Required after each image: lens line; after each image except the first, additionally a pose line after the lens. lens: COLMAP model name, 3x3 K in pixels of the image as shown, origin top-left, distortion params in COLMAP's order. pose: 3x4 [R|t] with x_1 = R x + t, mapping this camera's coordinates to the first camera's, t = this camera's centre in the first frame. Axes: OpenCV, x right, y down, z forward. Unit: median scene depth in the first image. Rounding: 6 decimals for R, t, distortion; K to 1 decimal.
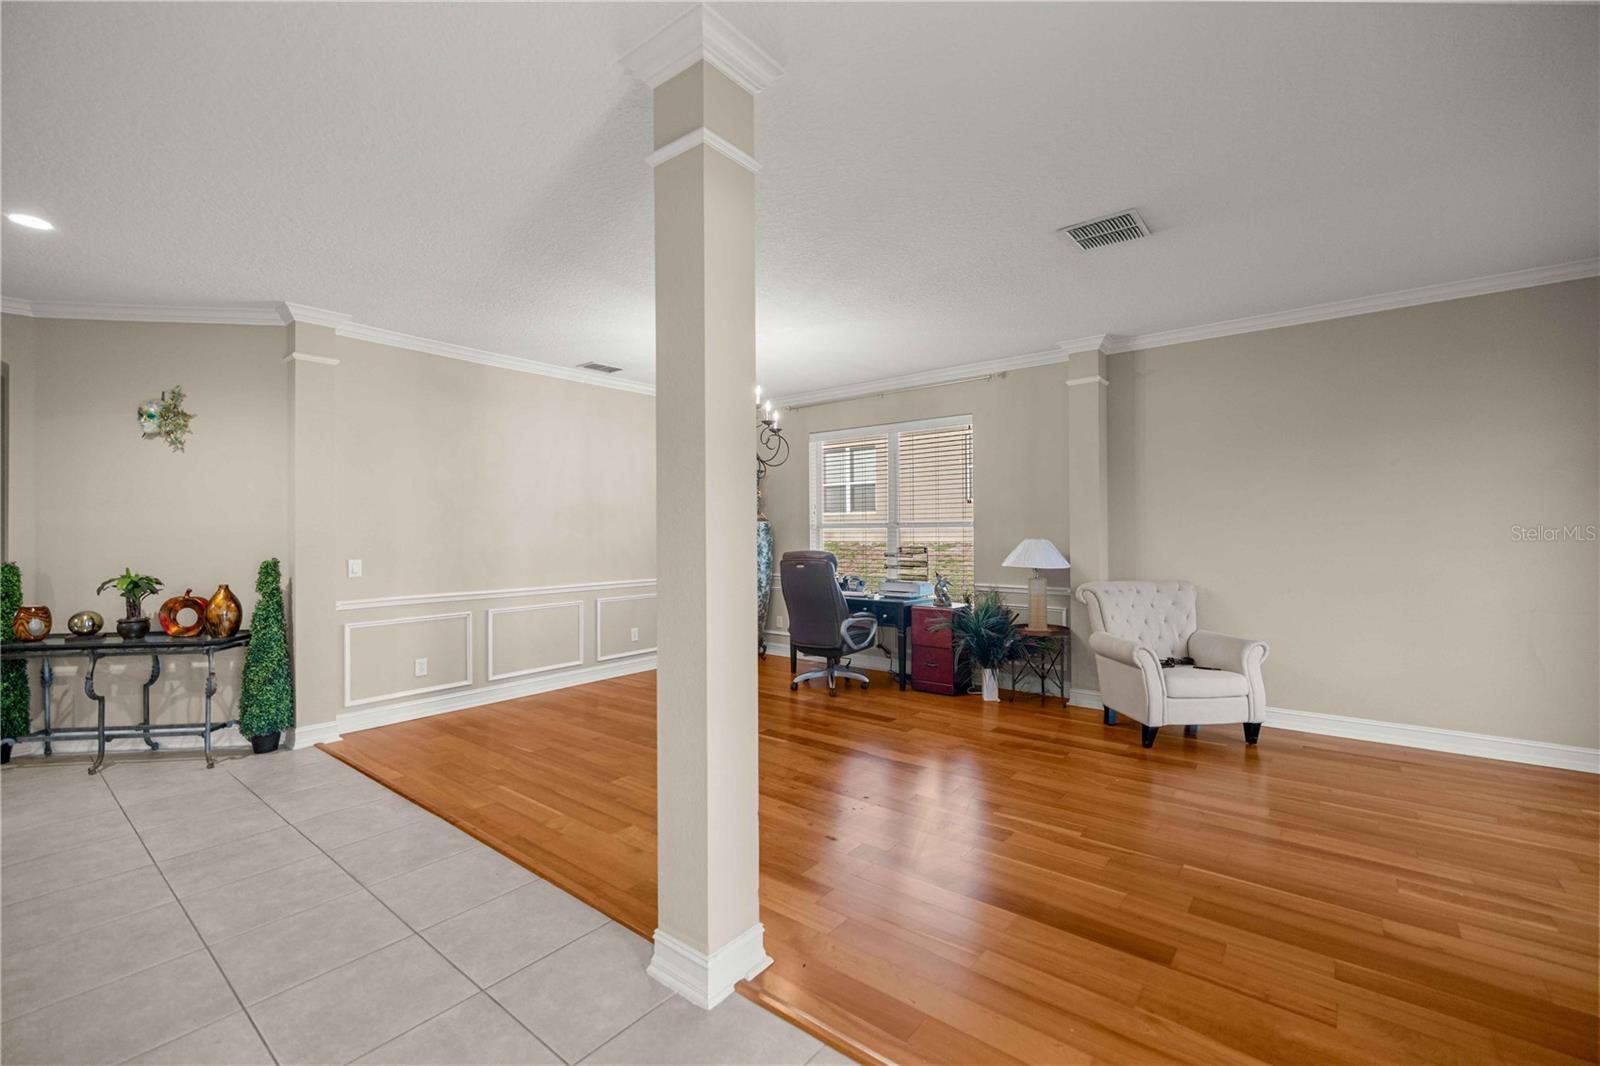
lens RADIAL K [[675.5, 0, 791.4], [0, 675.5, 531.7], [0, 0, 1]] dist [0.005950, -0.000884]
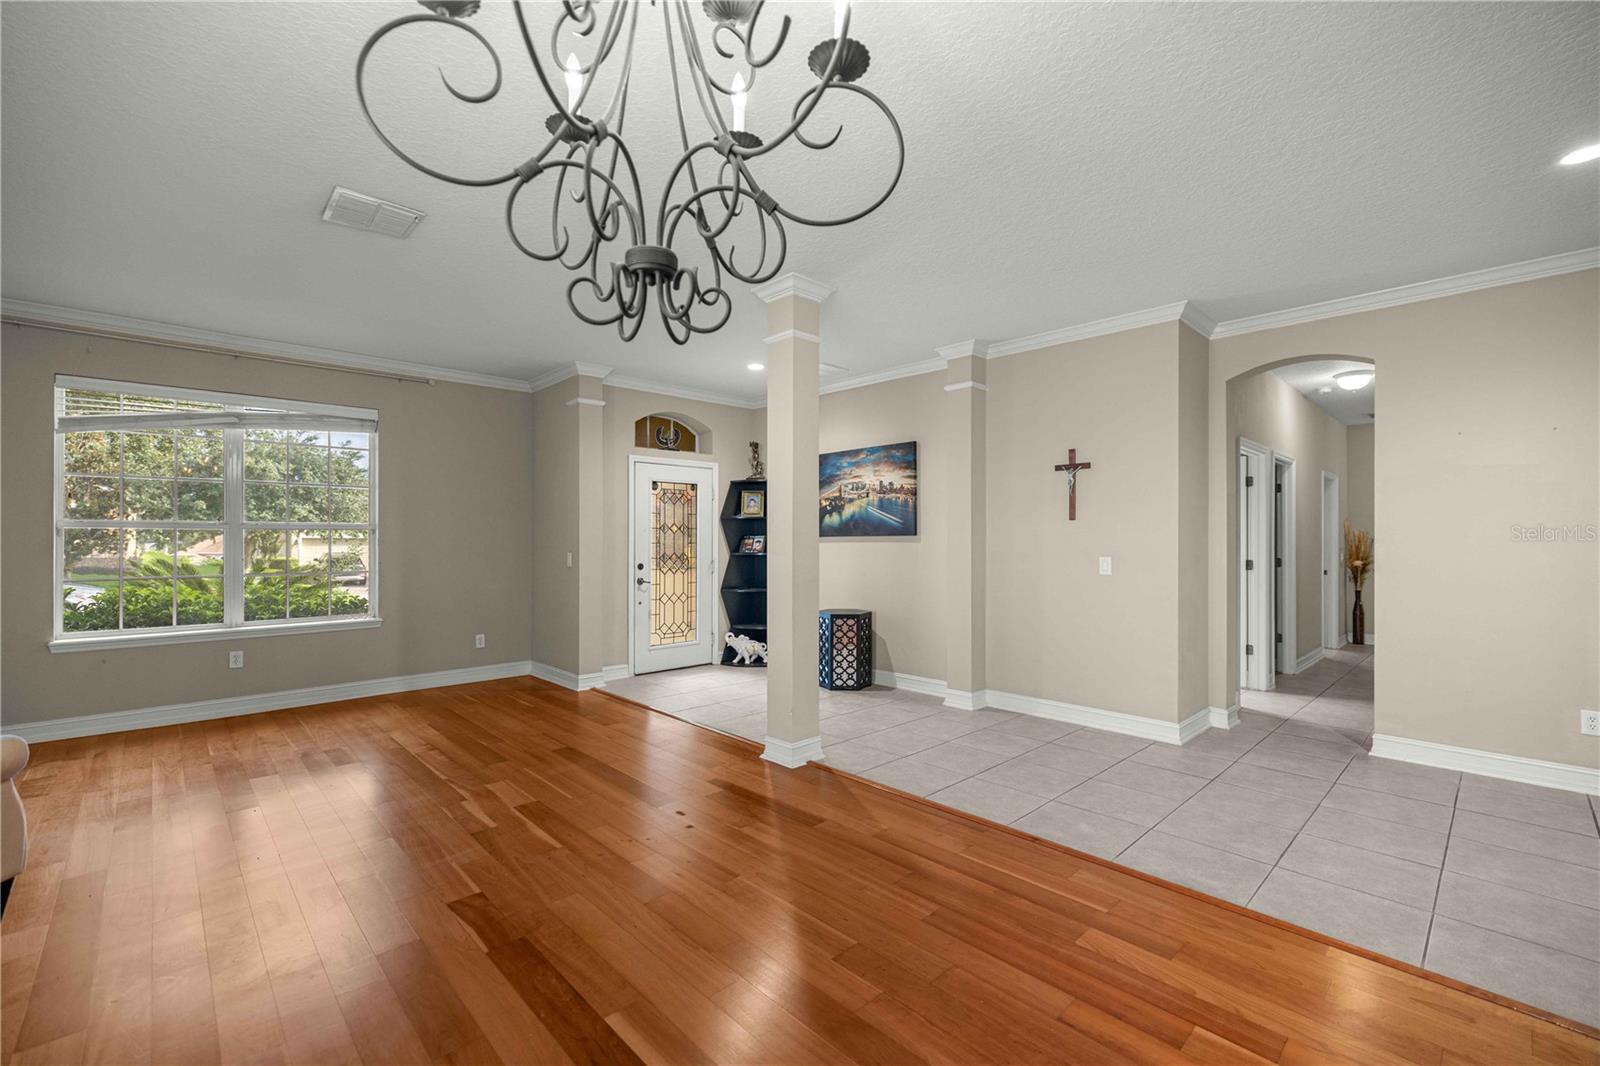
lens RADIAL K [[675.5, 0, 788.2], [0, 675.5, 535.7], [0, 0, 1]] dist [0.005950, -0.000884]
pose [[-0.990957, 0.006137, 0.134039, -0.183030], [0.005985, 0.999981, -0.001534, 0.007909], [-0.134046, -0.000717, -0.990975, 1.436233]]
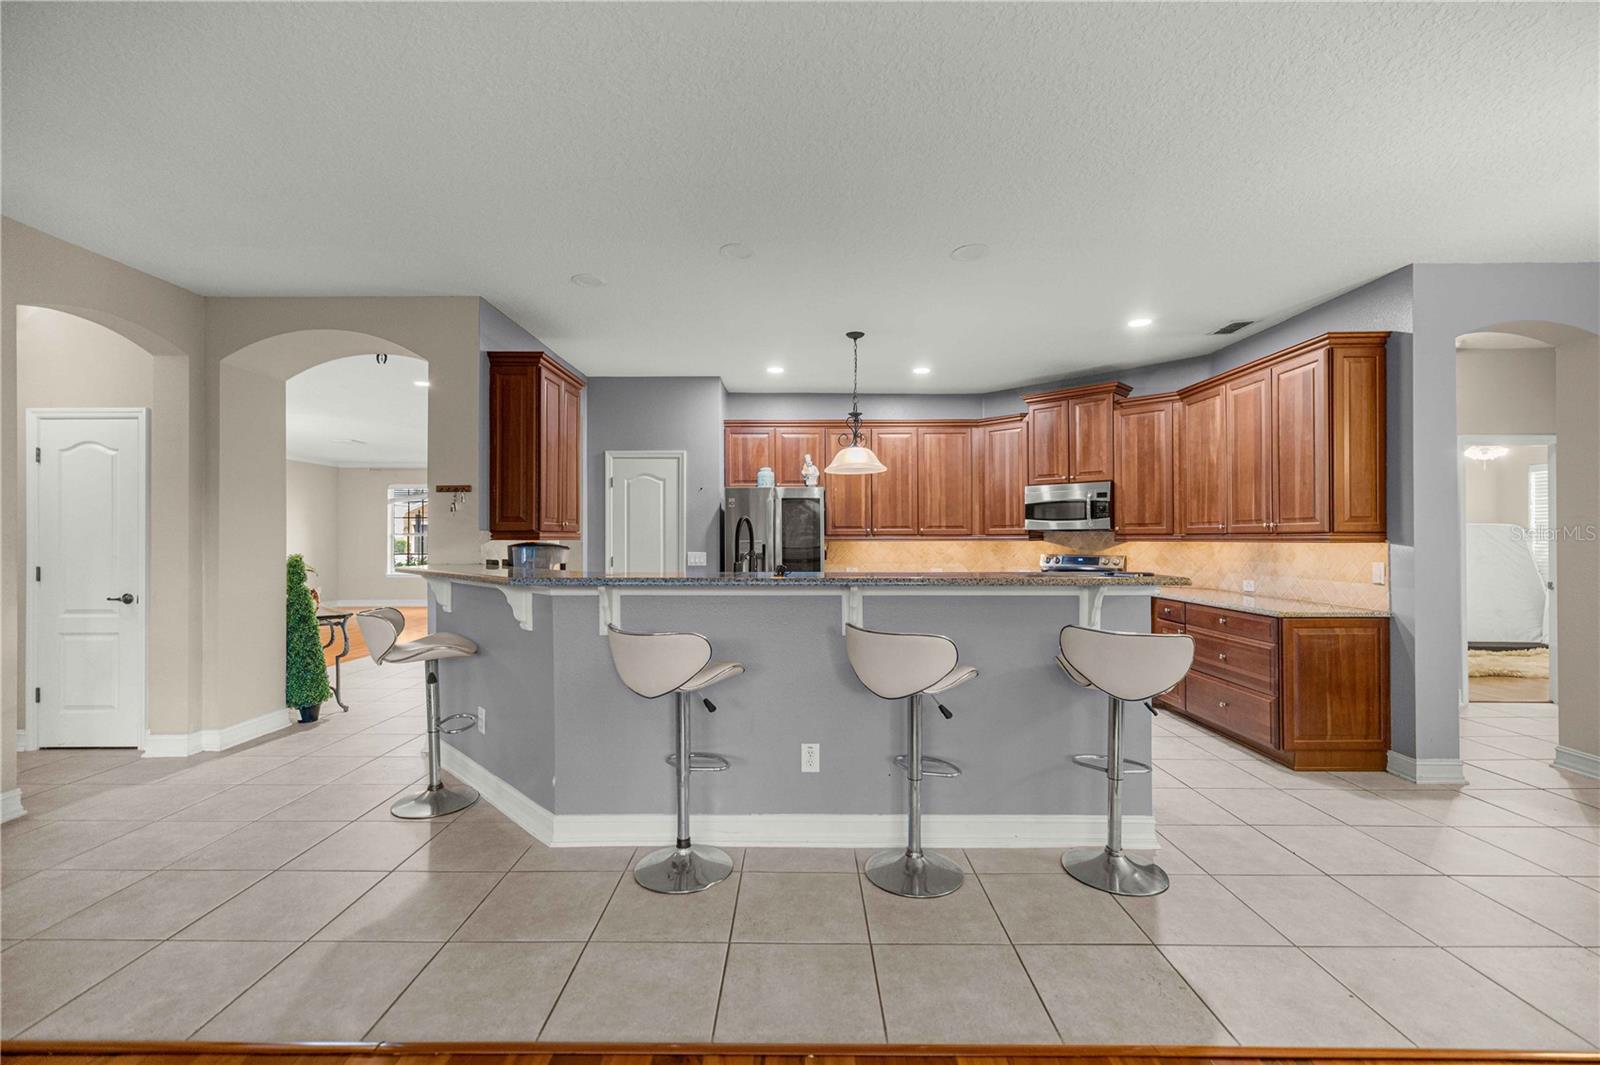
lens RADIAL K [[675.5, 0, 796.1], [0, 675.5, 533.6], [0, 0, 1]] dist [0.005950, -0.000884]
pose [[-0.622895, 0.013381, 0.782191, -2.591190], [0.007430, 0.999910, -0.011188, 0.028189], [-0.782270, -0.001157, -0.622939, 1.030578]]
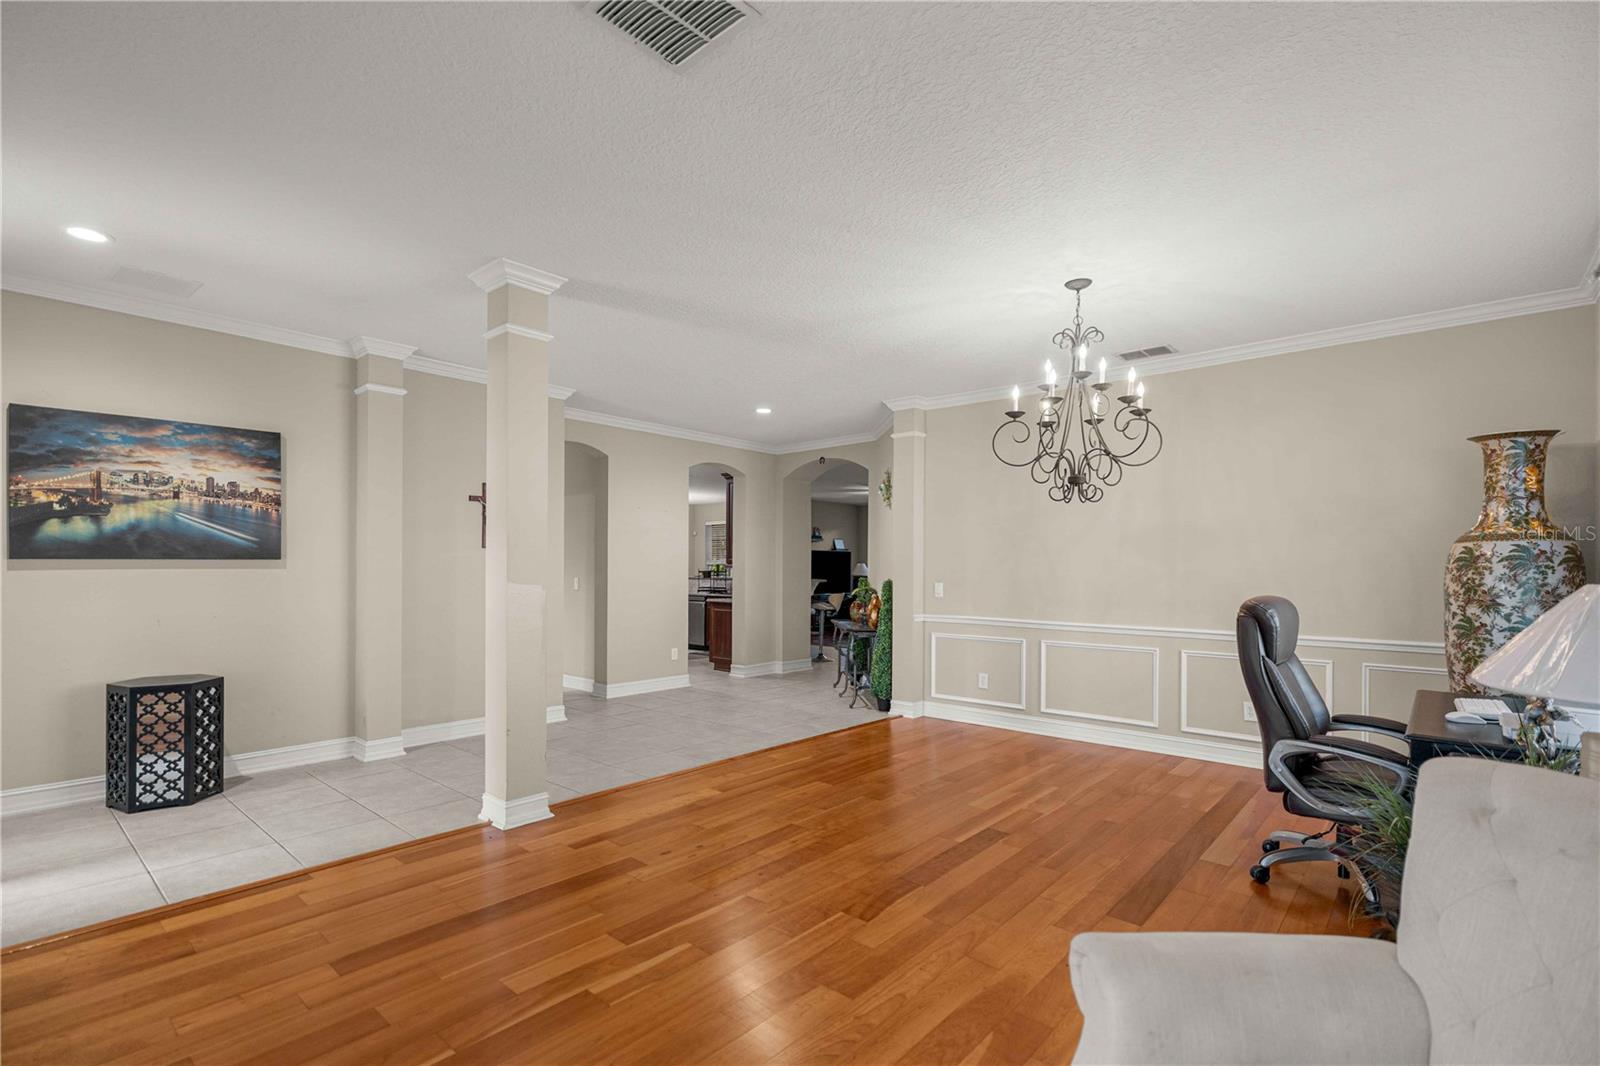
lens RADIAL K [[739.4, 0, 797.9], [0, 739.4, 568.5], [0, 0, 1]] dist [0.006265, 0.000427]
pose [[-0.037353, 0.006864, -0.999279, 0.824064], [-0.006793, 0.999952, 0.007123, 0.006589], [0.999279, 0.007054, -0.037304, 0.868445]]
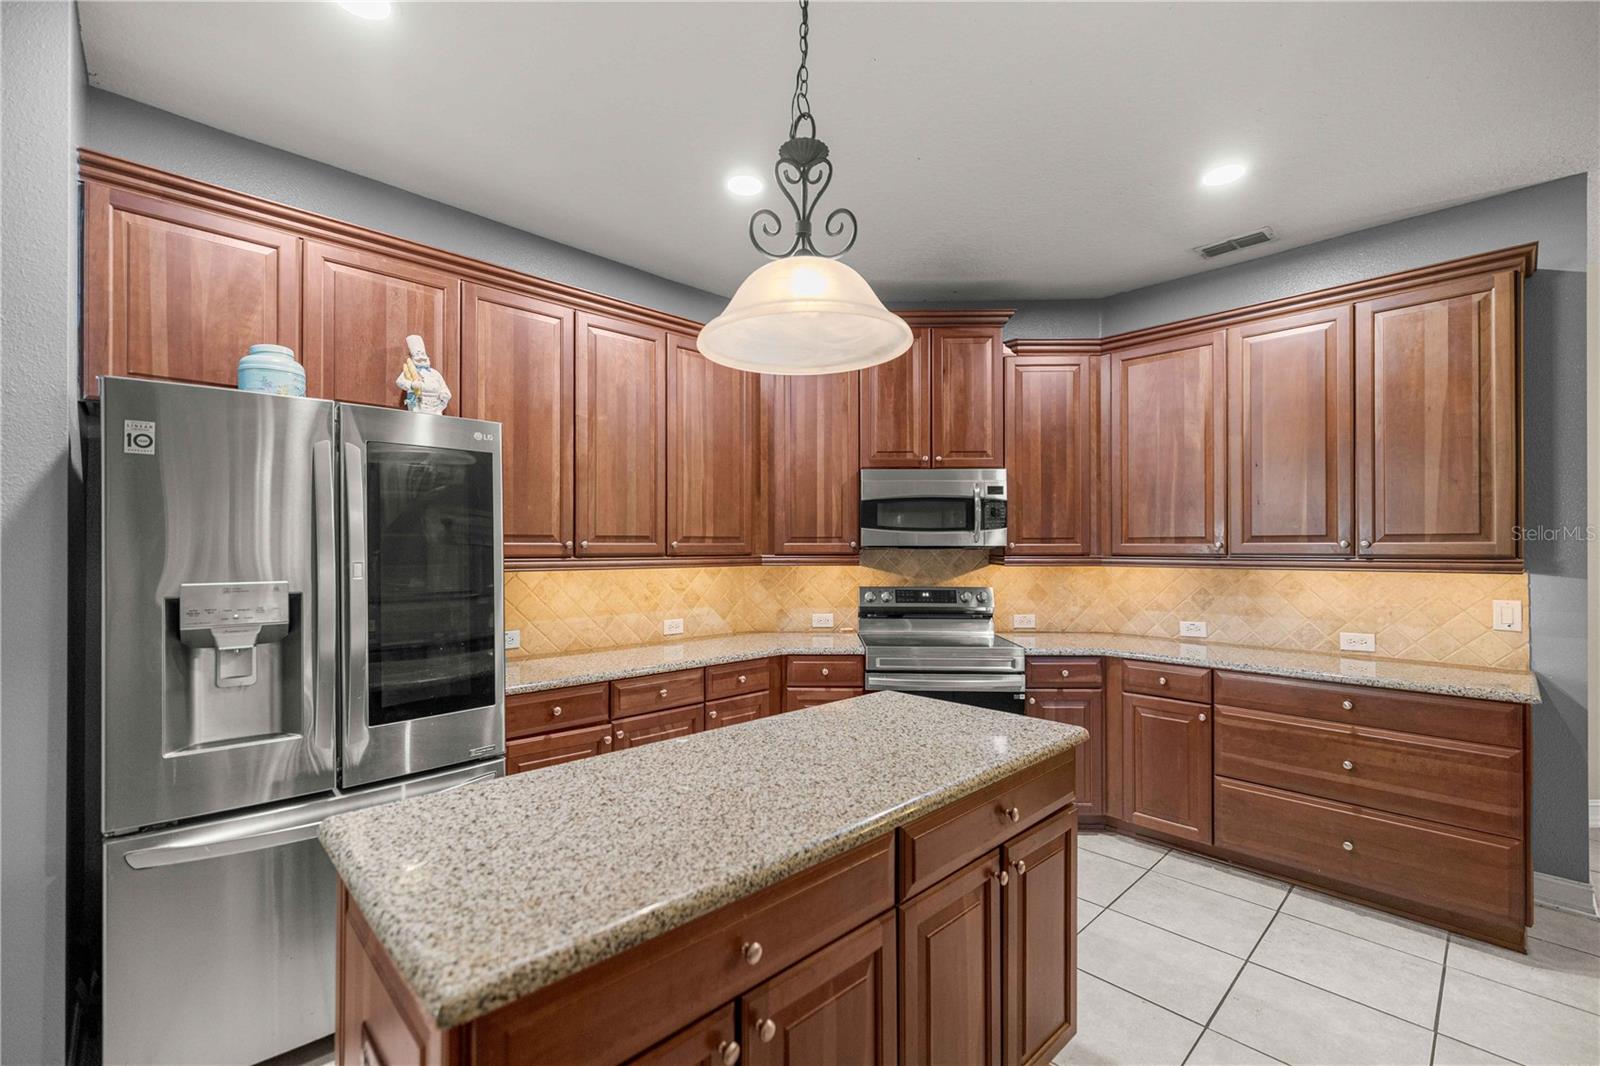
lens RADIAL K [[675.5, 0, 793.1], [0, 675.5, 546.3], [0, 0, 1]] dist [0.005950, -0.000884]
pose [[-0.991591, 0.006790, 0.129233, -1.753951], [0.006753, 0.999977, -0.000728, 0.007034], [-0.129235, 0.000151, -0.991614, 0.547402]]
